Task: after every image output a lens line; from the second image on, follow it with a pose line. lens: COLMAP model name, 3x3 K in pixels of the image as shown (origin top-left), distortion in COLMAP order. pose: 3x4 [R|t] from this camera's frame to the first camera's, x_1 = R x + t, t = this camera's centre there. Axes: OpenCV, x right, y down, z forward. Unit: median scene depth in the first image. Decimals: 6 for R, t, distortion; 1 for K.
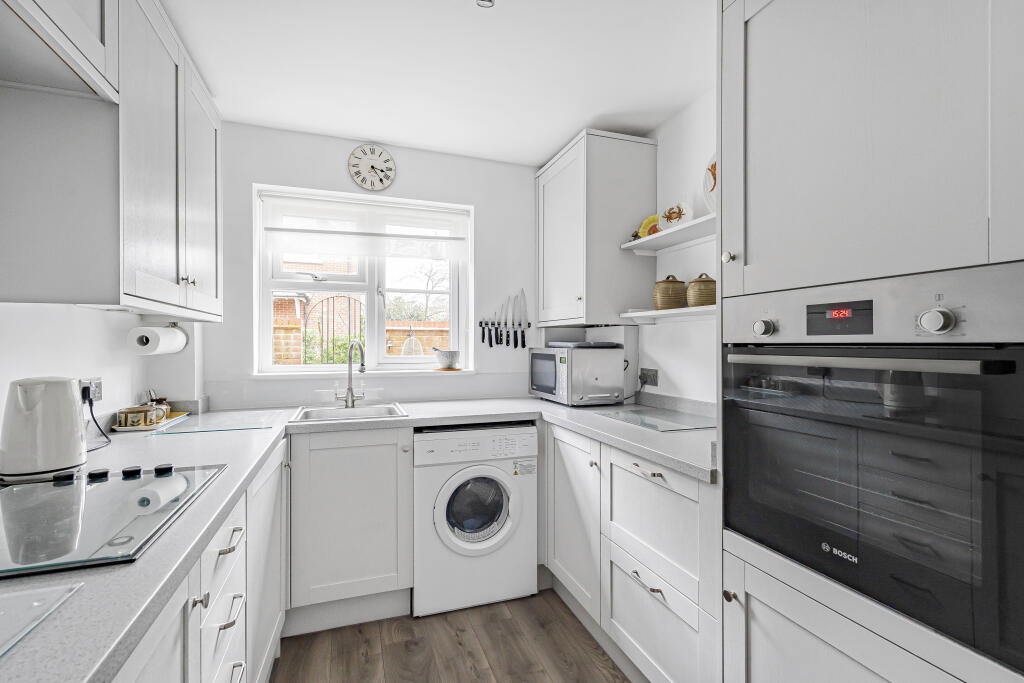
lens RADIAL K [[463.0, 0, 512.0], [0, 463.0, 341.5], [0, 0, 1]] dist [0.001881, 0.000158]
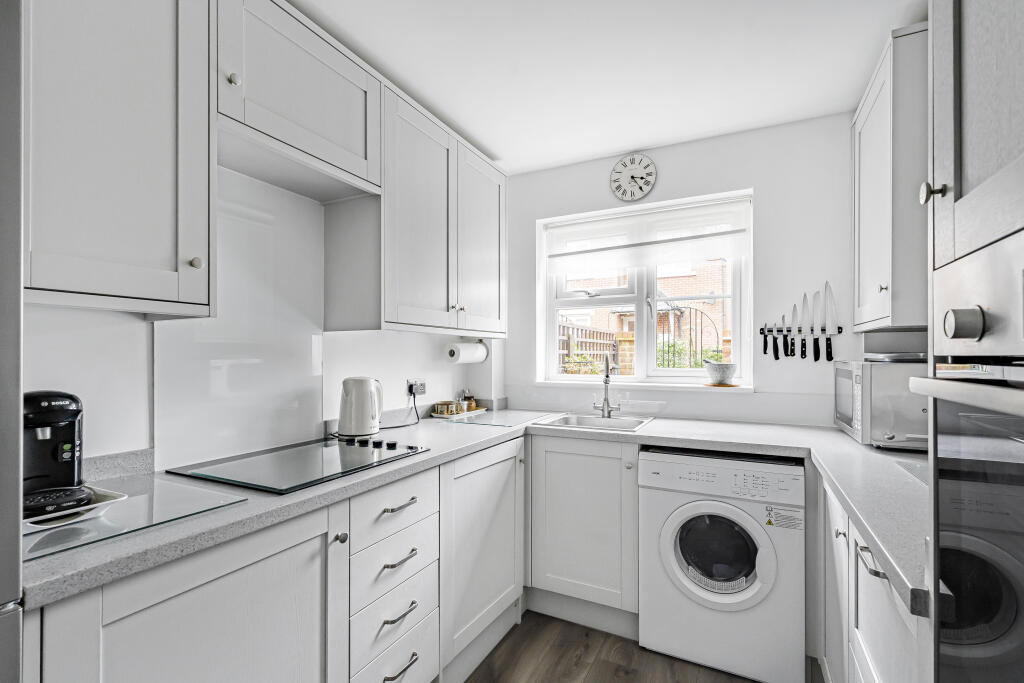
lens RADIAL K [[462.6, 0, 511.4], [0, 462.6, 351.5], [0, 0, 1]] dist [0.000062, -0.000153]
pose [[0.687405, -0.005633, -0.726252, 0.253970], [0.003803, 0.999984, -0.004157, -0.000521], [0.726264, 0.000095, 0.687416, 0.141388]]
